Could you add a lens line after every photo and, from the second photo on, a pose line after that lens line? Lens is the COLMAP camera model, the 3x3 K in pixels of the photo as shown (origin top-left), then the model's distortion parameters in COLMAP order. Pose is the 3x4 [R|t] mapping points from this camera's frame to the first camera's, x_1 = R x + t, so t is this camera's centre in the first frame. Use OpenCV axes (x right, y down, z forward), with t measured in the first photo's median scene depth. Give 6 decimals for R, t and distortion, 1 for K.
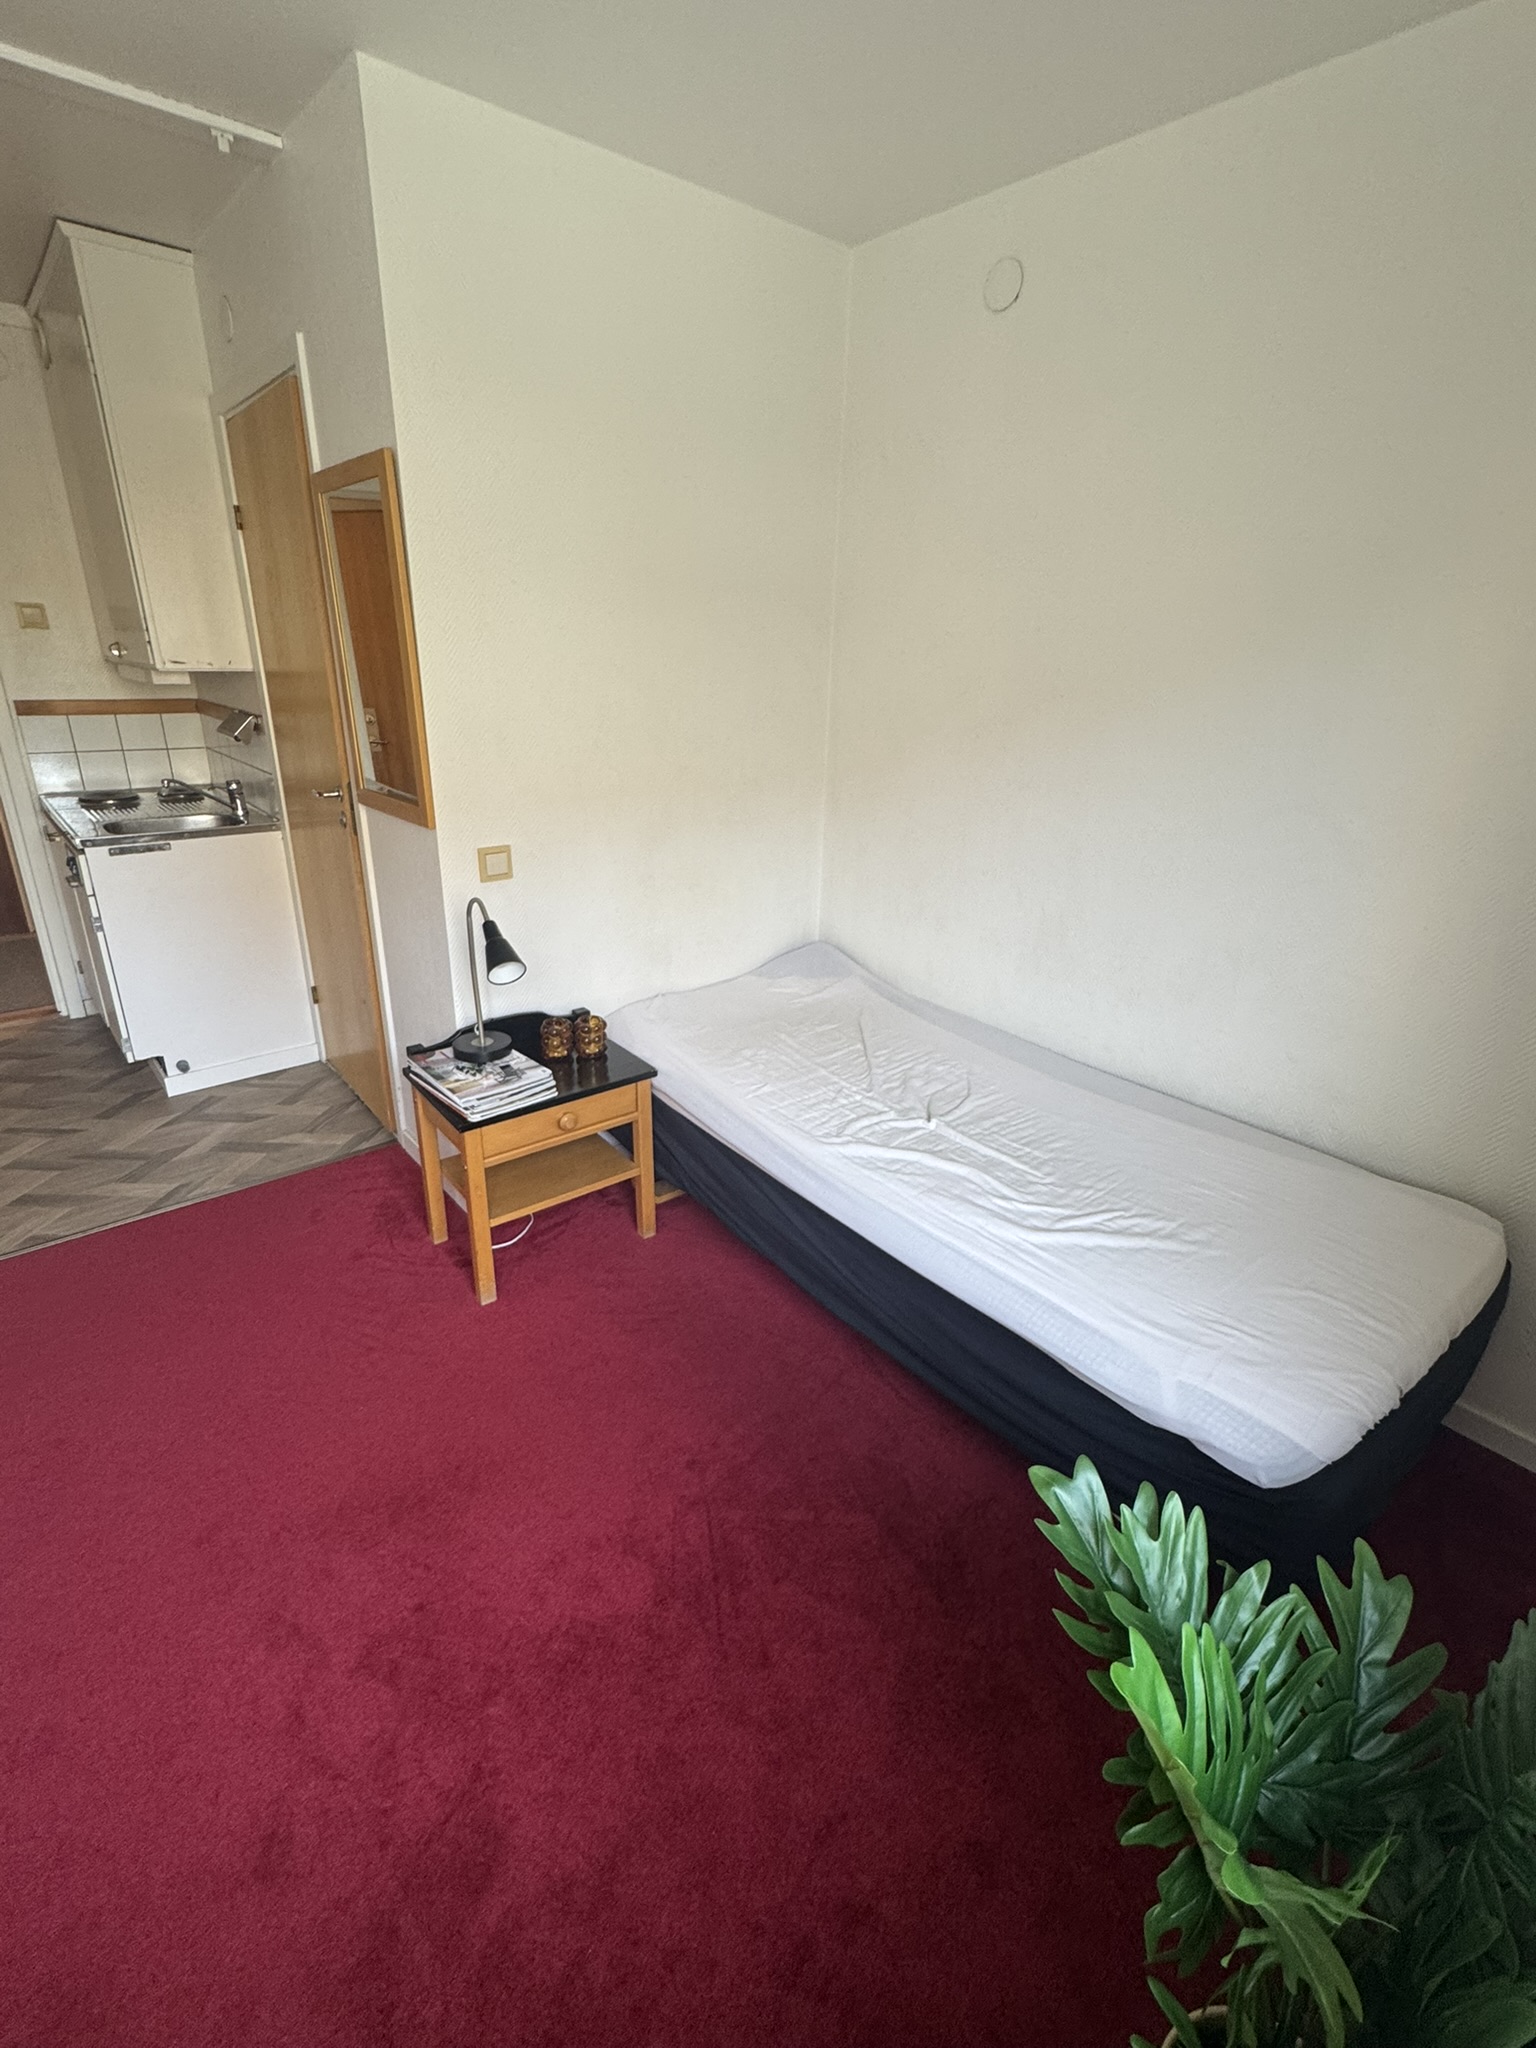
lens RADIAL K [[947.2, 0, 777.6], [0, 947.2, 1019.9], [0, 0, 1]] dist [0.001722, -0.001094]
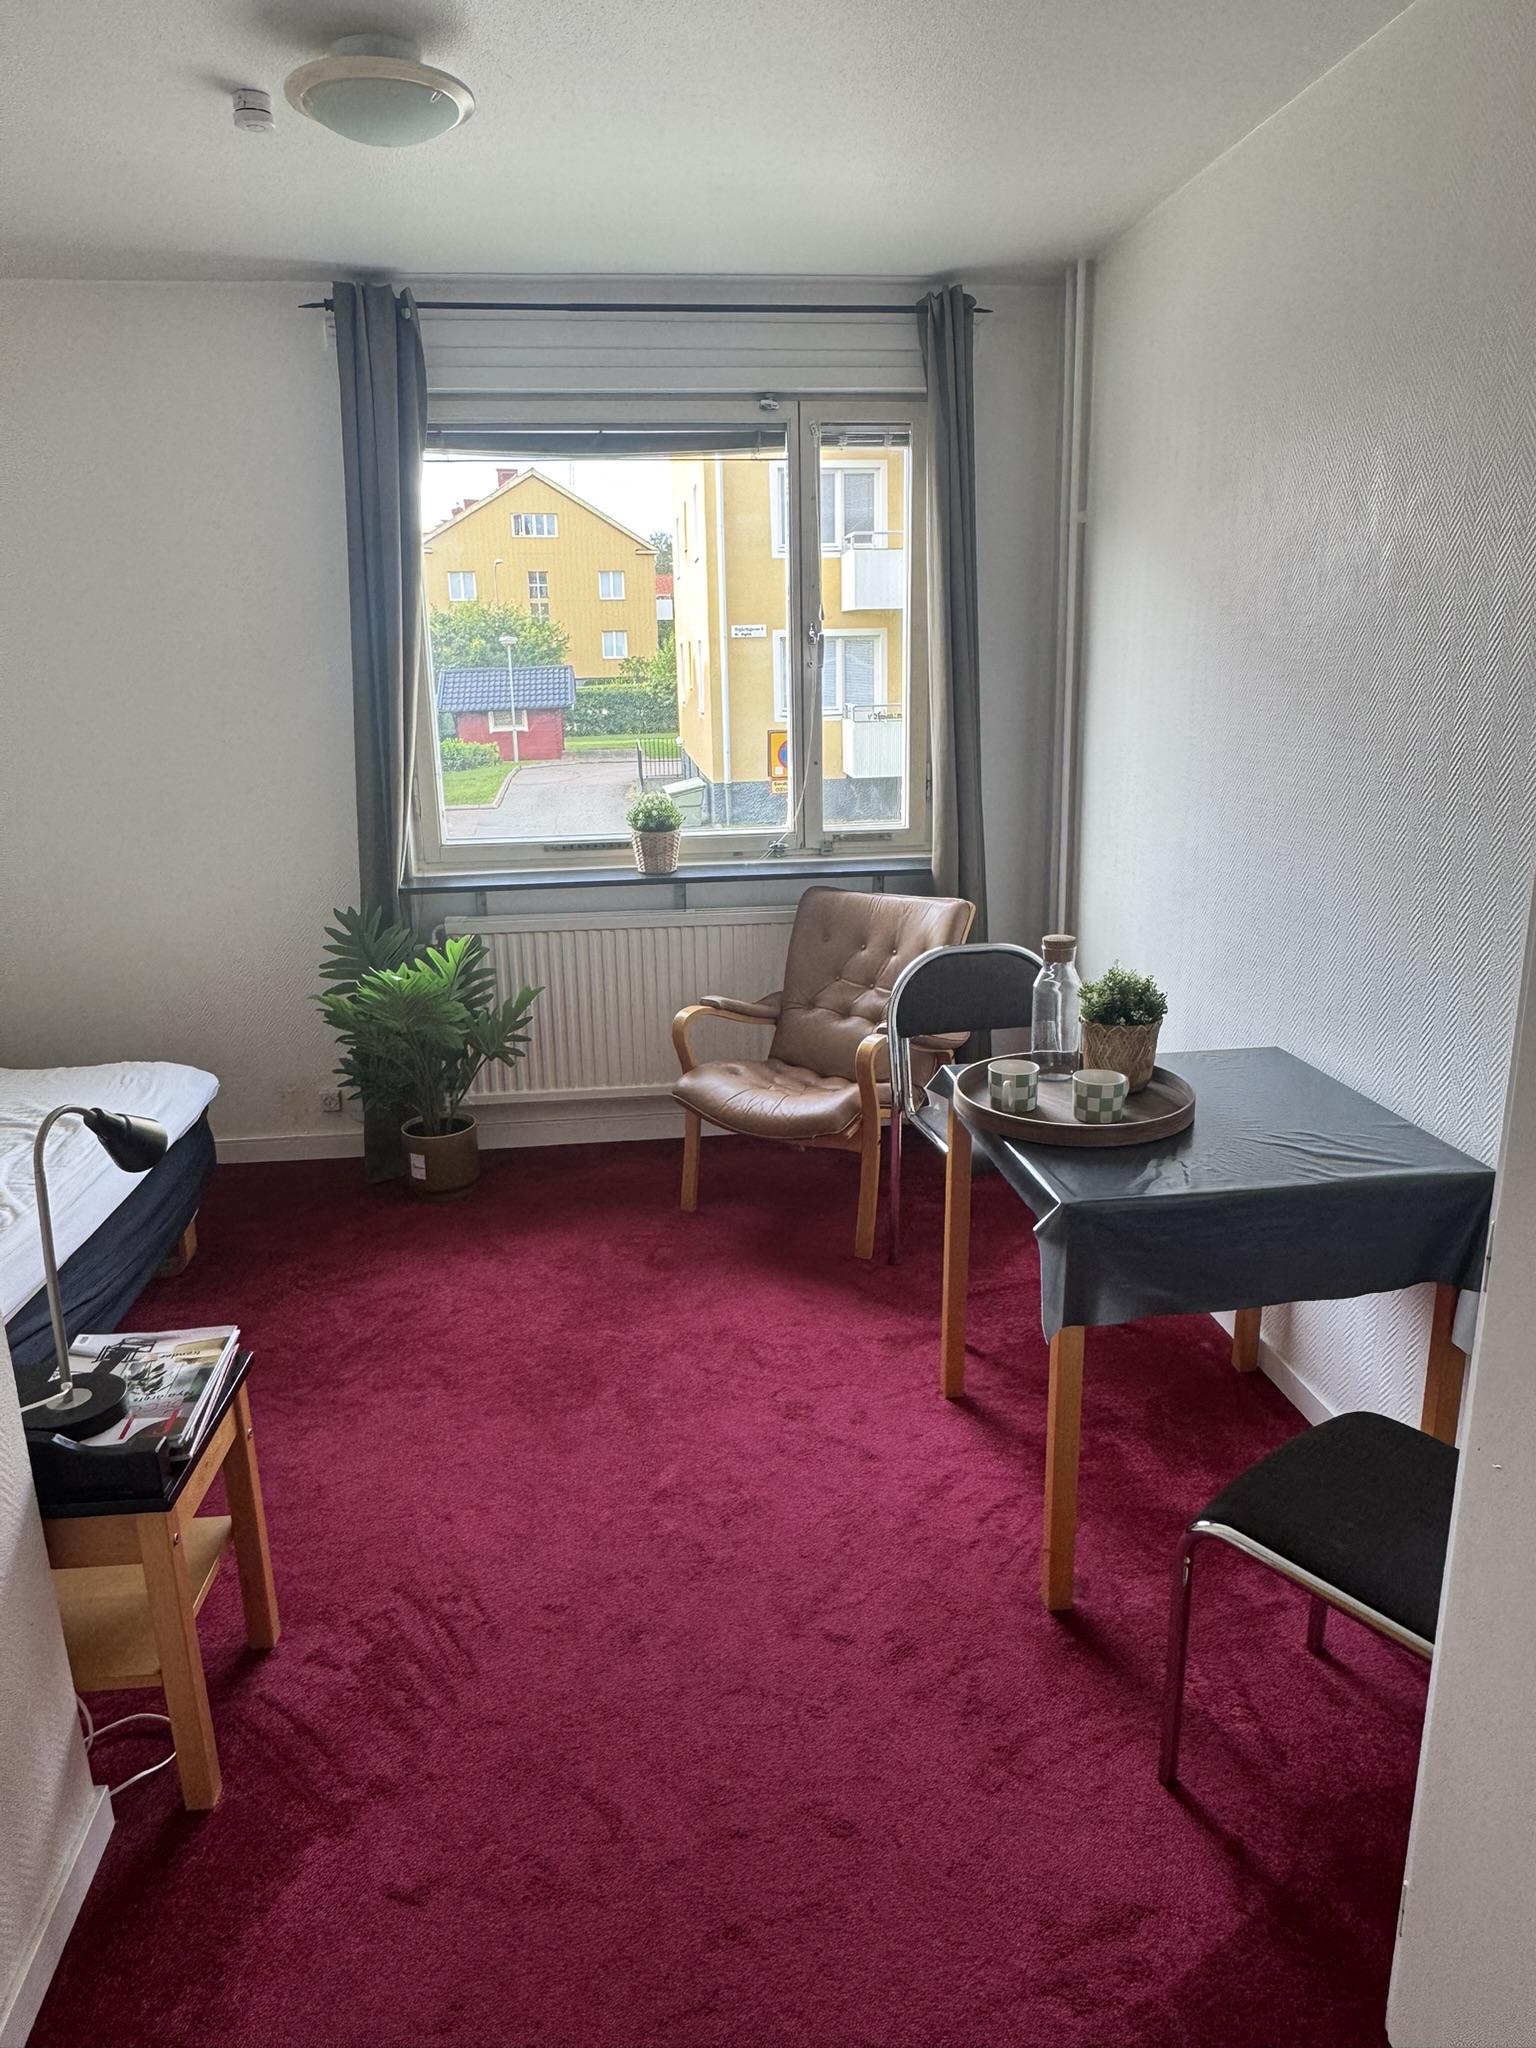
lens RADIAL K [[1324.1, 0, 767.1], [0, 1324.1, 1017.9], [0, 0, 1]] dist [-0.000124, -0.002112]
pose [[-0.835134, -0.158885, 0.526599, -0.774368], [0.192272, 0.812652, 0.550117, -0.378877], [-0.515347, 0.560672, -0.648124, 0.890916]]
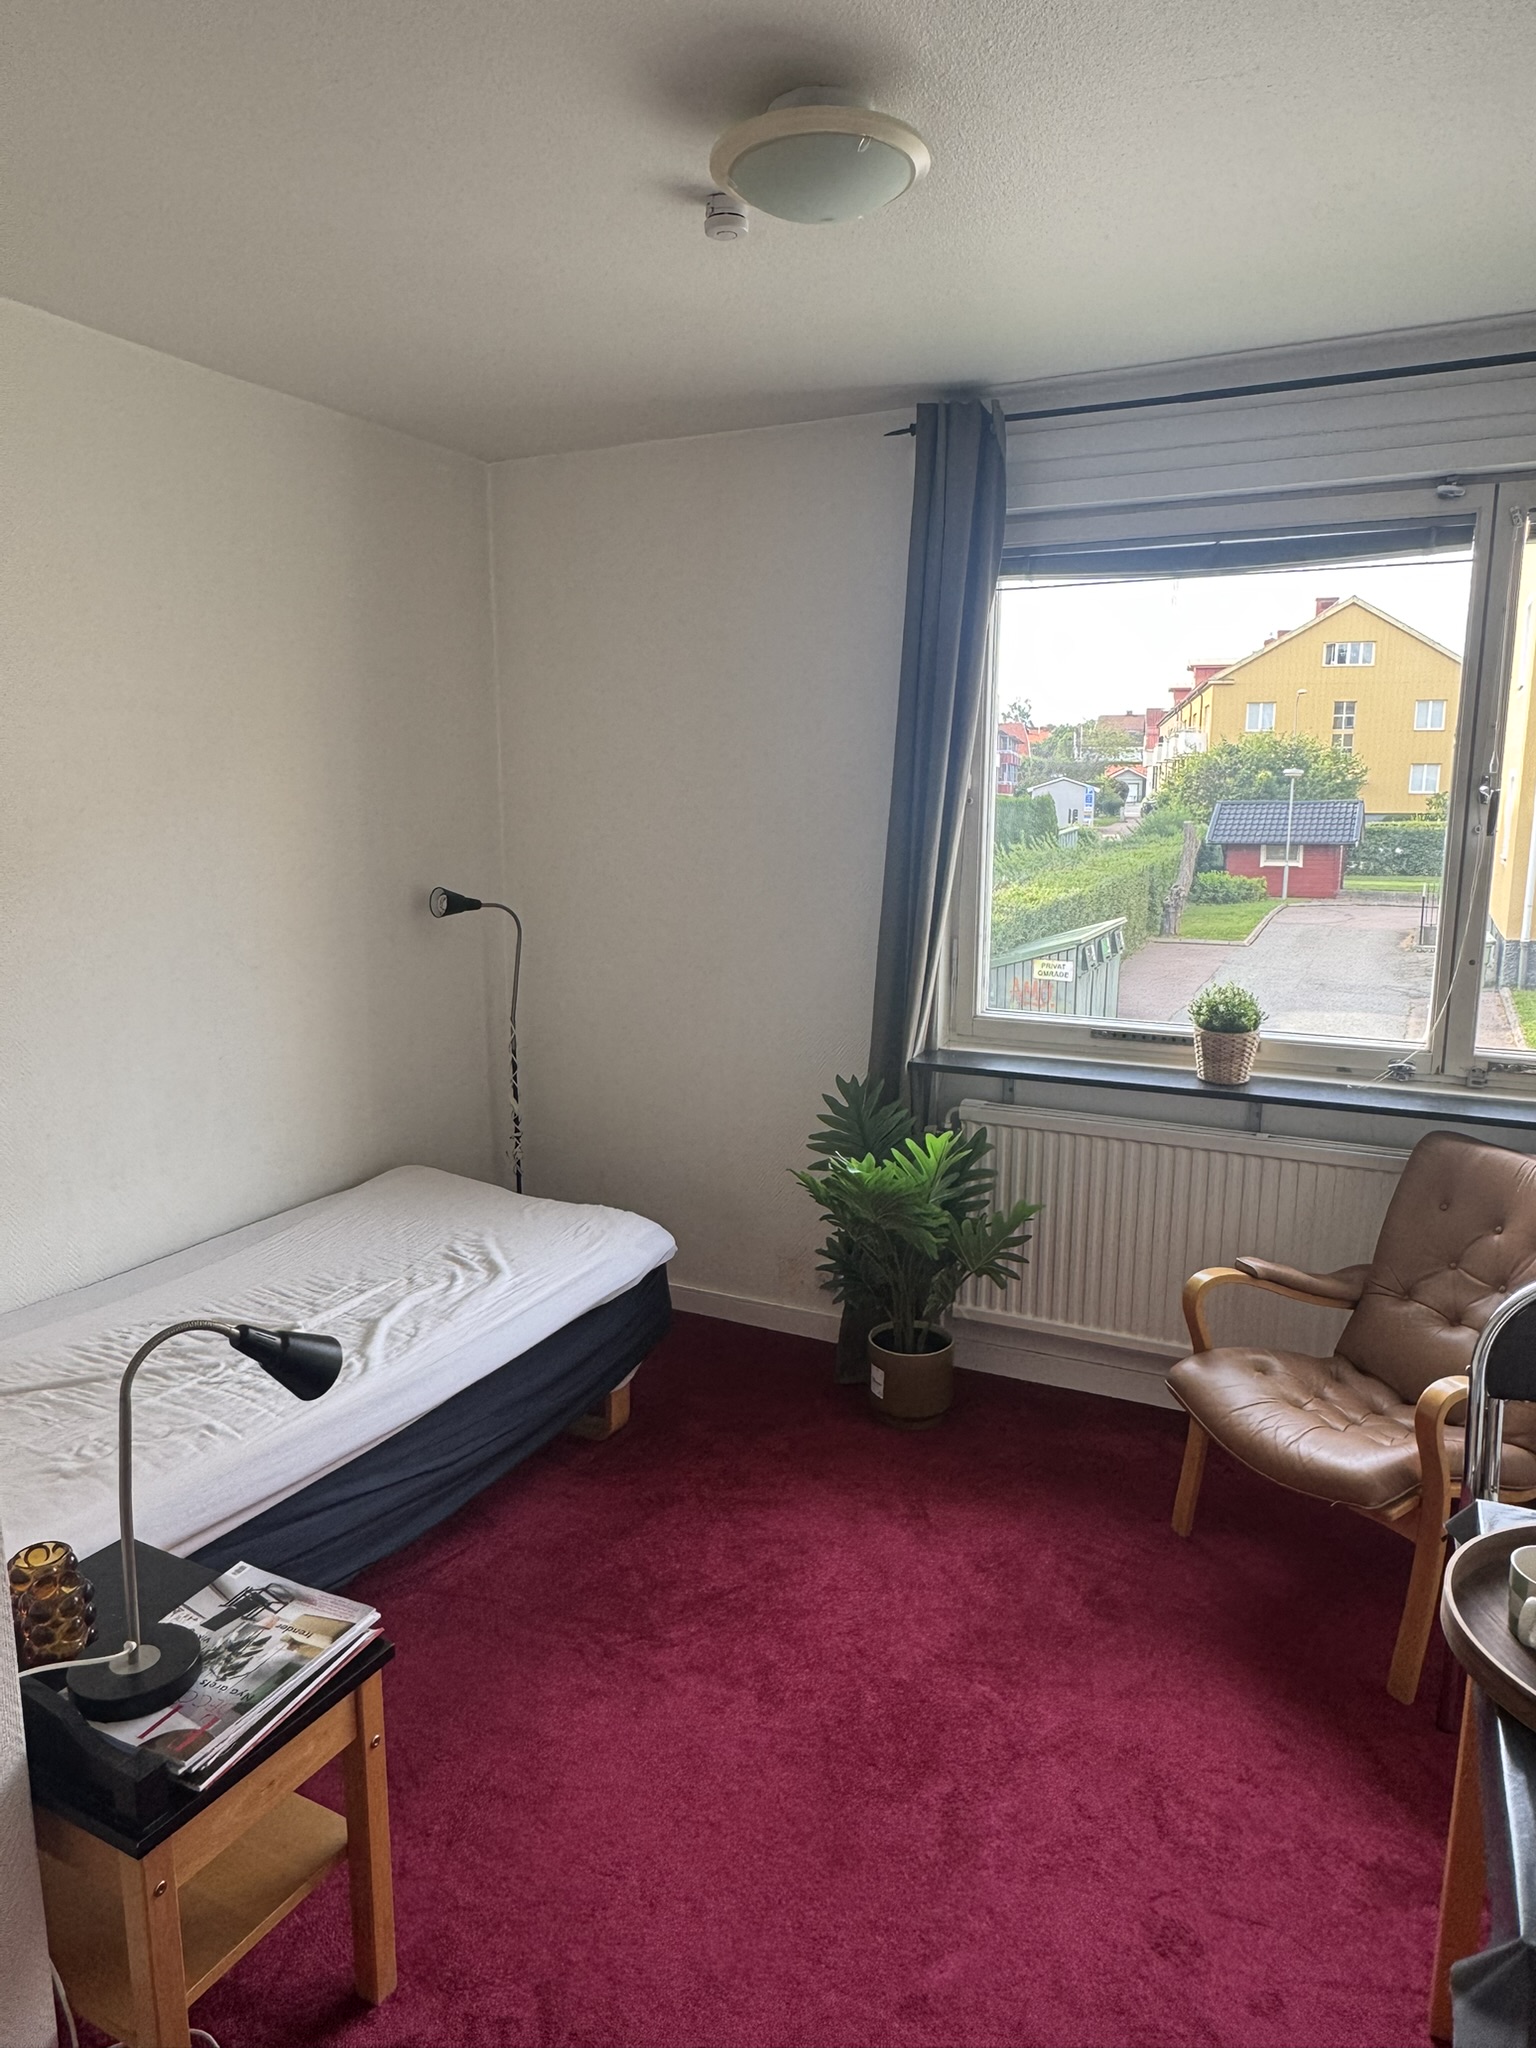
lens RADIAL K [[1324.1, 0, 773.4], [0, 1324.1, 1022.5], [0, 0, 1]] dist [-0.000124, -0.002112]
pose [[-0.406853, -0.189713, 0.893577, -0.741291], [0.313490, 0.889795, 0.331645, -0.288448], [-0.858018, 0.415059, -0.302543, 0.609174]]
